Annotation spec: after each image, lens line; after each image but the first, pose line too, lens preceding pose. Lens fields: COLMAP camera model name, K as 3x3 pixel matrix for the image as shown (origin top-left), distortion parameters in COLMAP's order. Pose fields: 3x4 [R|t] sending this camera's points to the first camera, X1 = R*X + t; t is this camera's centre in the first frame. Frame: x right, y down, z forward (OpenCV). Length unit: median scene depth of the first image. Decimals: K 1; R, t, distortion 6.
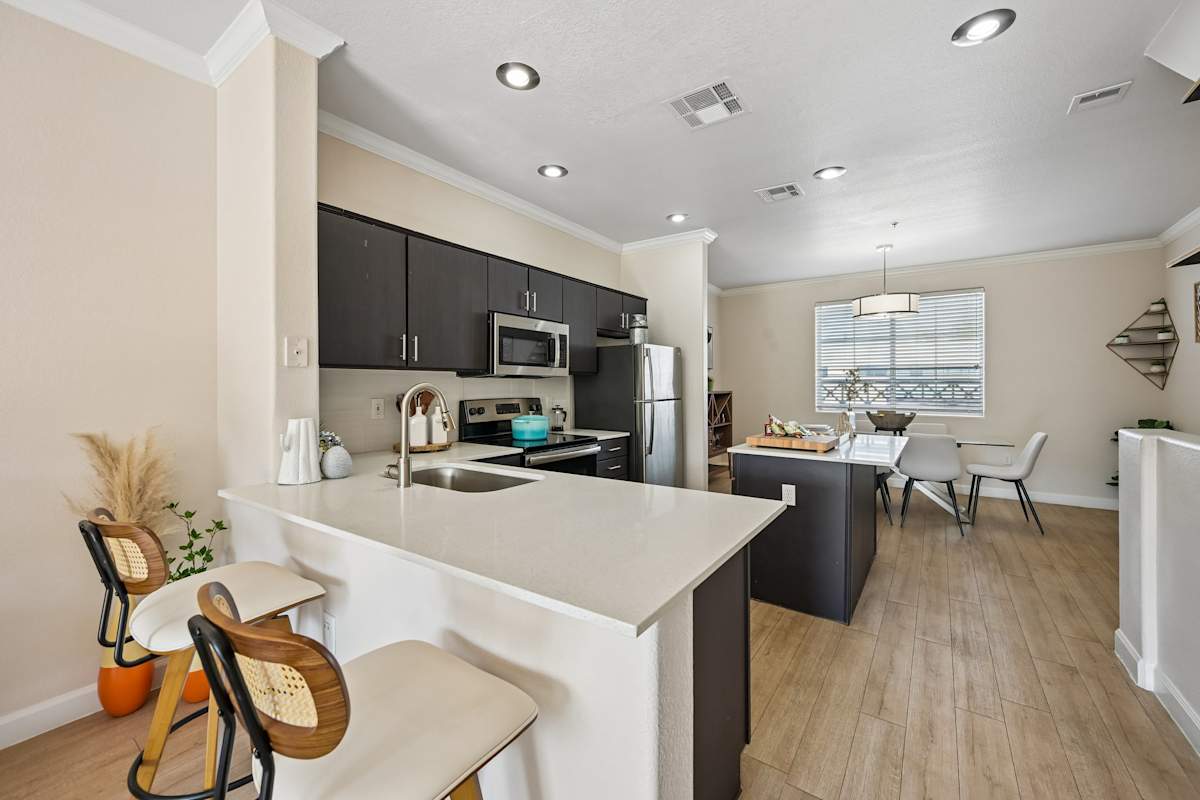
lens RADIAL K [[470.1, 0, 604.4], [0, 470.1, 387.1], [0, 0, 1]] dist [0.000765, 0.000262]
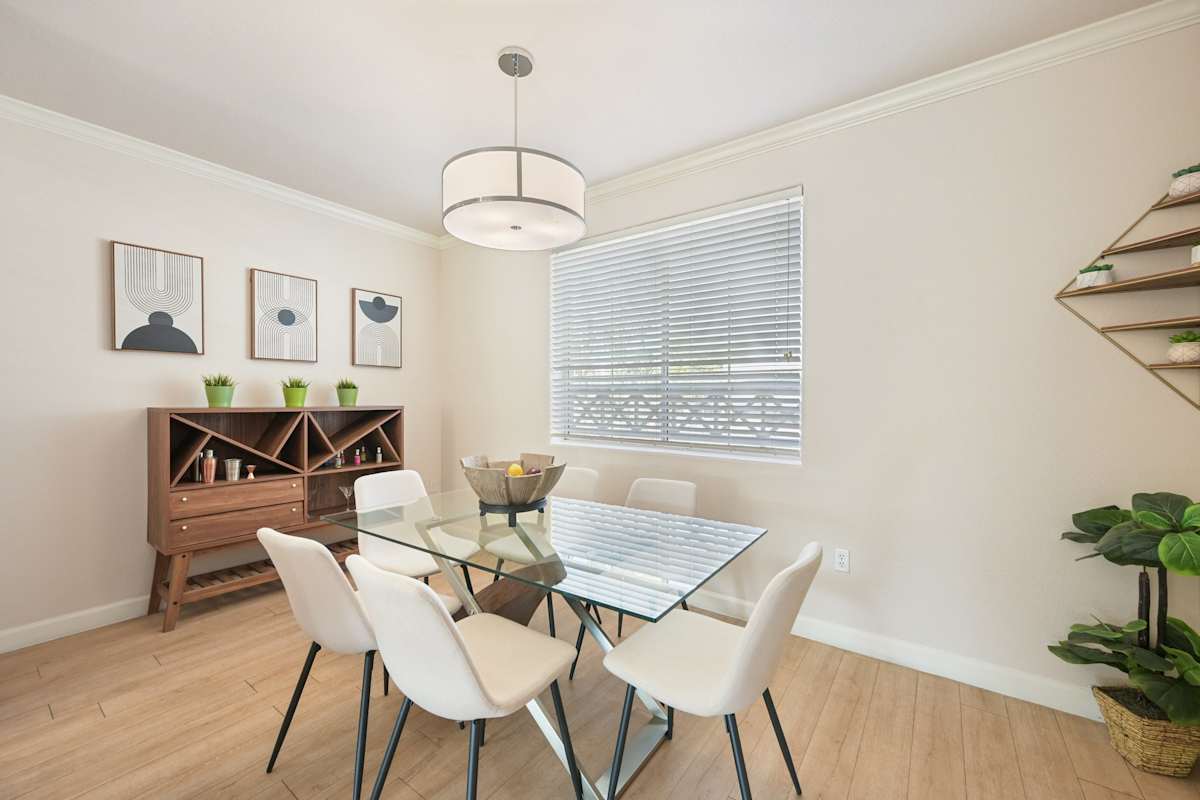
lens RADIAL K [[489.9, 0, 596.3], [0, 489.9, 395.3], [0, 0, 1]] dist [0.001348, 0.000183]
pose [[0.999979, 0.002747, -0.005913, 0.693096], [-0.002792, 0.999967, -0.007616, -0.000635], [0.005892, 0.007632, 0.999954, 0.595110]]
